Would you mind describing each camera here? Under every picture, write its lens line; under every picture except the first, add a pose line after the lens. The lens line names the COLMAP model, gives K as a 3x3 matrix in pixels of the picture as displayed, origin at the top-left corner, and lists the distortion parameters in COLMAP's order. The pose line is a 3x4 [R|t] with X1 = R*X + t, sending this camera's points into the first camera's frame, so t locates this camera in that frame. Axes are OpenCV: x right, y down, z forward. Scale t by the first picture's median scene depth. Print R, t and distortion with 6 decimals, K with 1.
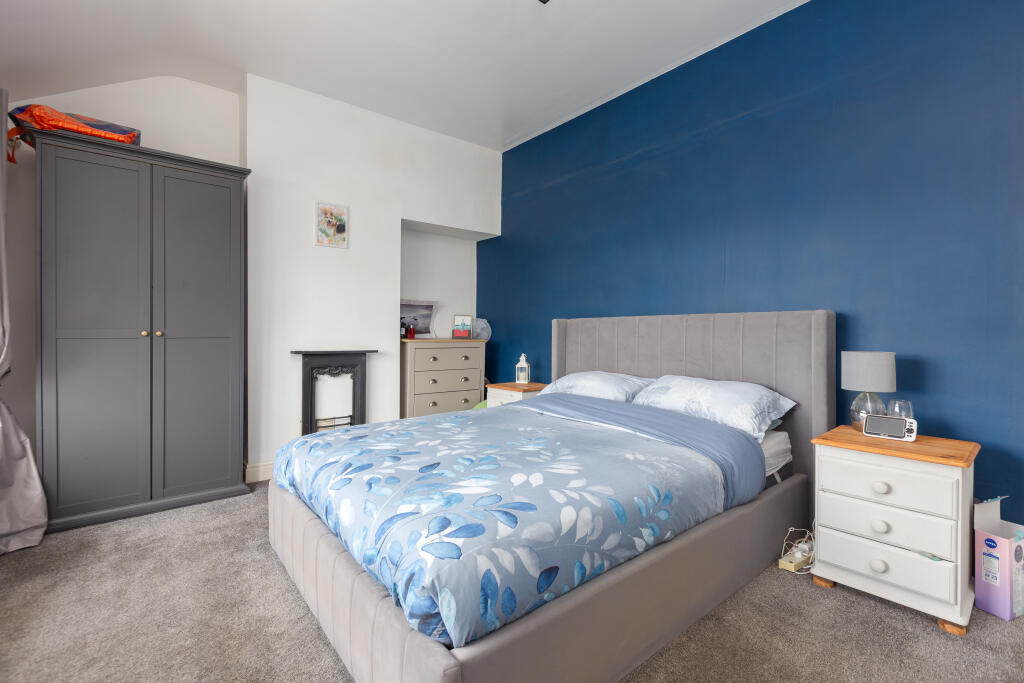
lens RADIAL K [[457.2, 0, 504.6], [0, 457.2, 334.8], [0, 0, 1]] dist [0.000746, -0.000048]
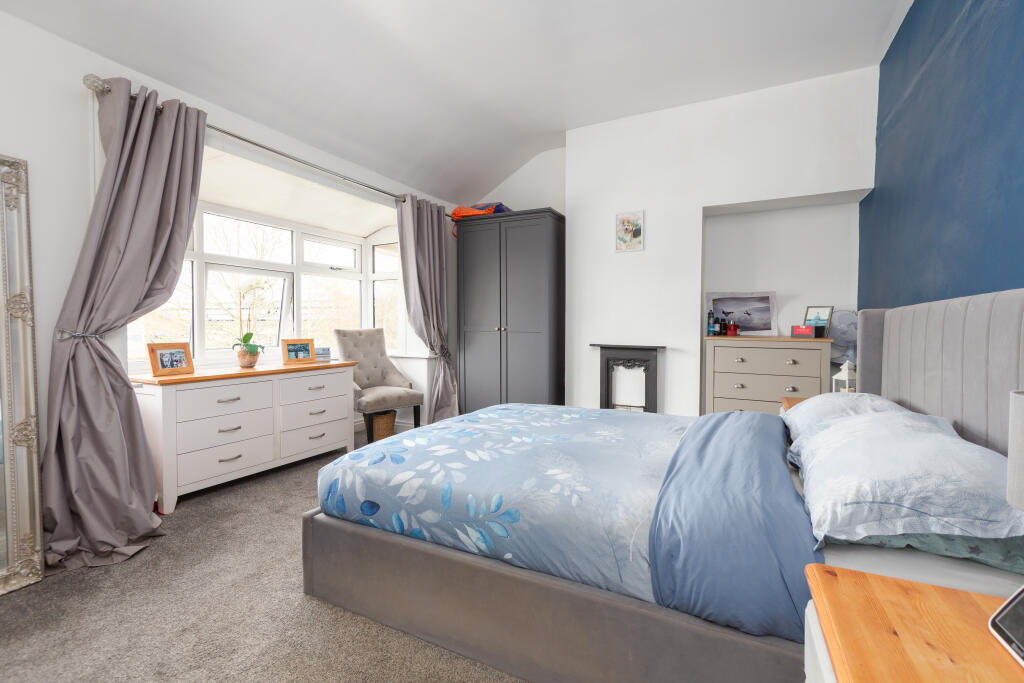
lens RADIAL K [[457.2, 0, 504.6], [0, 457.2, 334.8], [0, 0, 1]] dist [0.000746, -0.000048]
pose [[0.398066, 0.016179, -0.917214, 0.581186], [-0.007400, 0.999869, 0.014426, -0.004534], [0.917327, 0.001044, 0.398134, 0.316526]]
